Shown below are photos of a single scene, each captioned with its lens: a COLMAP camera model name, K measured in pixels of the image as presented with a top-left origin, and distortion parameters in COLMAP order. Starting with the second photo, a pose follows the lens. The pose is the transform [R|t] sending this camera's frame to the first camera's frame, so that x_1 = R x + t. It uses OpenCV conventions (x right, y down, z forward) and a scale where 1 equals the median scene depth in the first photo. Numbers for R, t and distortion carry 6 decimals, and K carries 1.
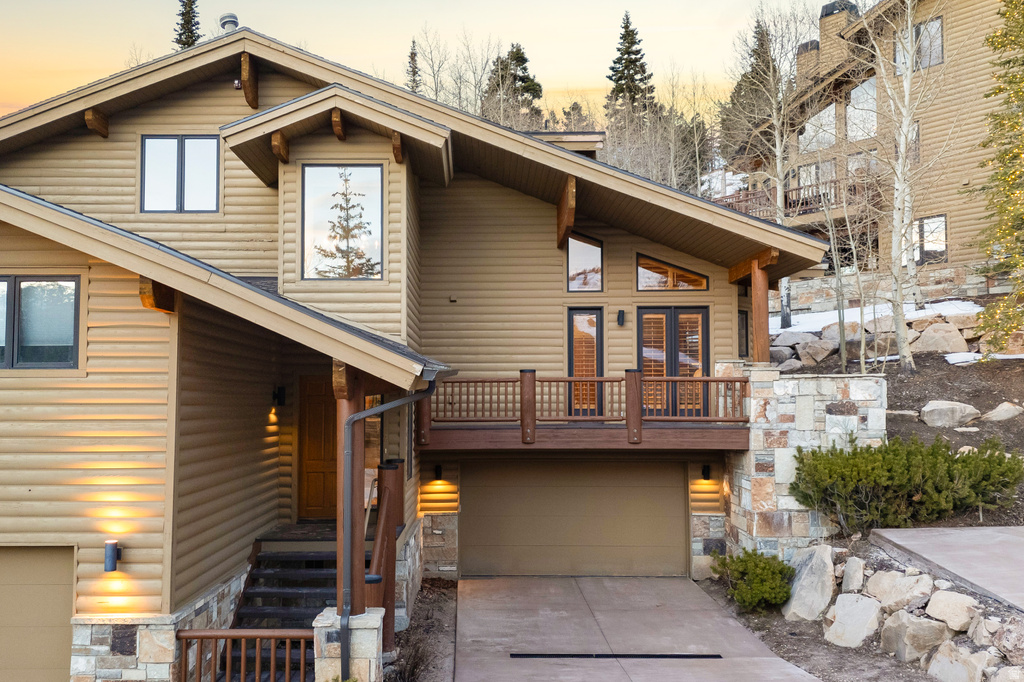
lens RADIAL K [[878.5, 0, 512.0], [0, 878.5, 341.0], [0, 0, 1]] dist [0.073309, 0.000825]
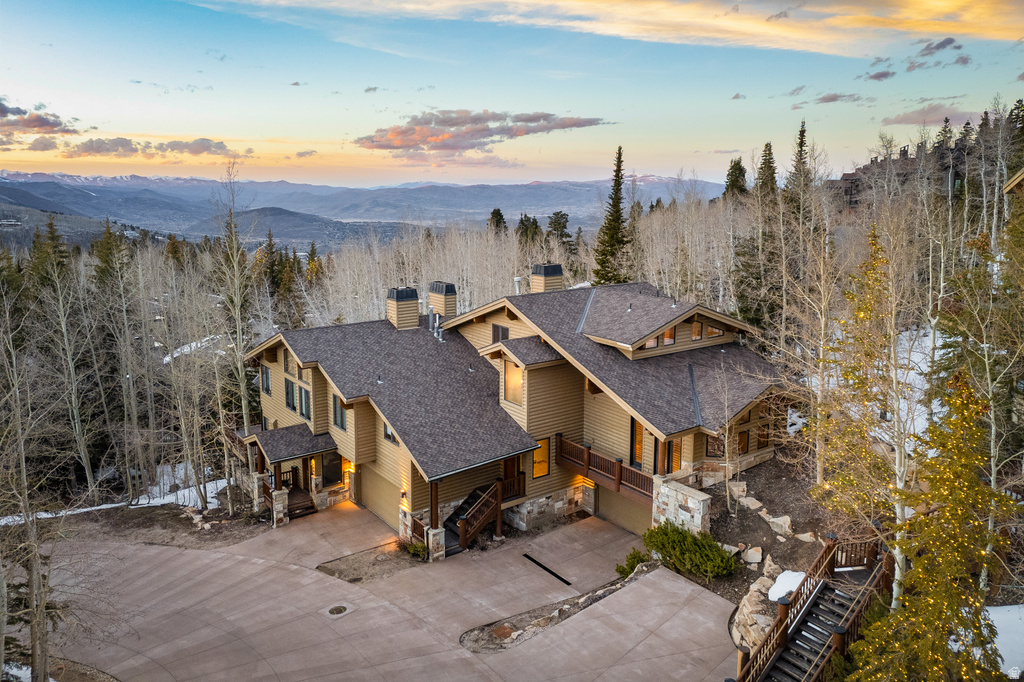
lens RADIAL K [[765.9, 0, 512.0], [0, 765.9, 341.0], [0, 0, 1]] dist [0.000800, 0.000091]
pose [[0.594054, 0.180683, -0.783871, 1.478112], [0.043580, 0.965789, 0.255642, -0.786608], [0.803244, -0.186026, 0.565857, -0.277919]]
